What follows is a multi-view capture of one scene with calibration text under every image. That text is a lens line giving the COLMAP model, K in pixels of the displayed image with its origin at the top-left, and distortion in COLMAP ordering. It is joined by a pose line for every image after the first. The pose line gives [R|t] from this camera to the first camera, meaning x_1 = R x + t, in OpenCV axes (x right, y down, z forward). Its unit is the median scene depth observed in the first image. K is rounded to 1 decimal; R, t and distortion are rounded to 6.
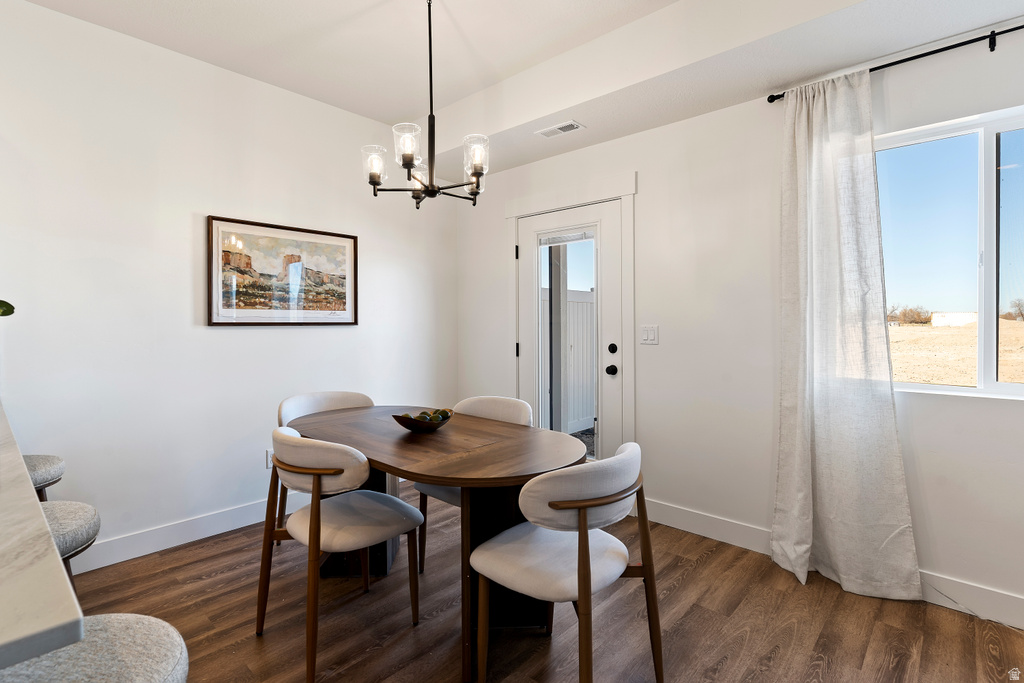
lens RADIAL K [[495.8, 0, 507.1], [0, 495.8, 319.9], [0, 0, 1]] dist [0.001445, -0.000243]
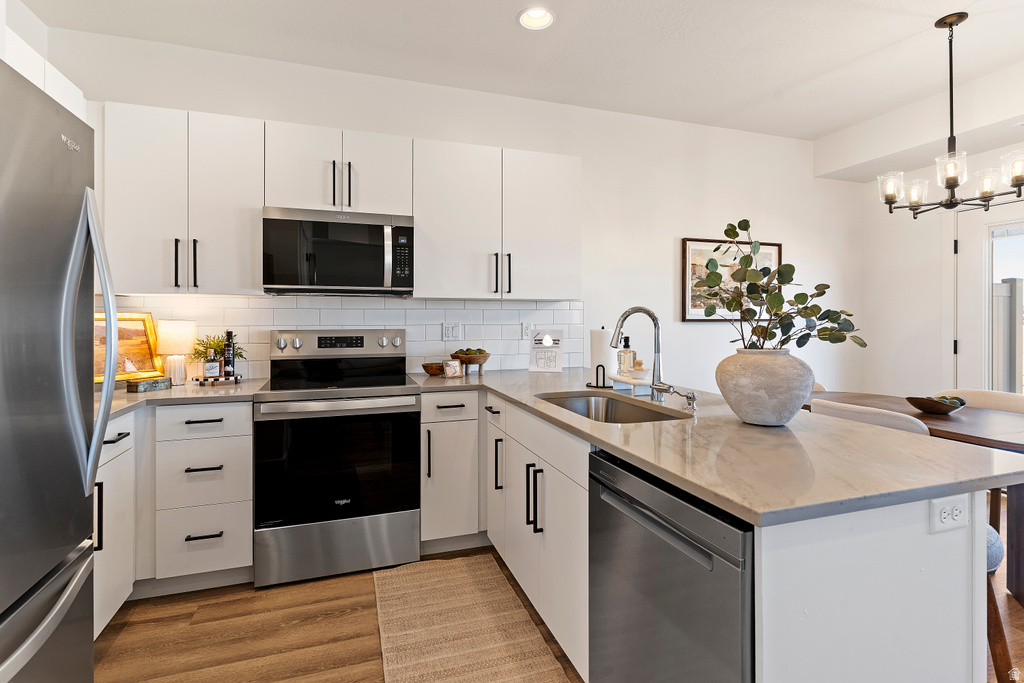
lens RADIAL K [[495.8, 0, 507.1], [0, 495.8, 319.9], [0, 0, 1]] dist [0.001445, -0.000243]
pose [[0.875166, -0.001953, -0.483819, -0.366481], [0.004225, 0.999985, 0.003607, 0.000133], [0.483805, -0.005201, 0.875161, -0.368497]]
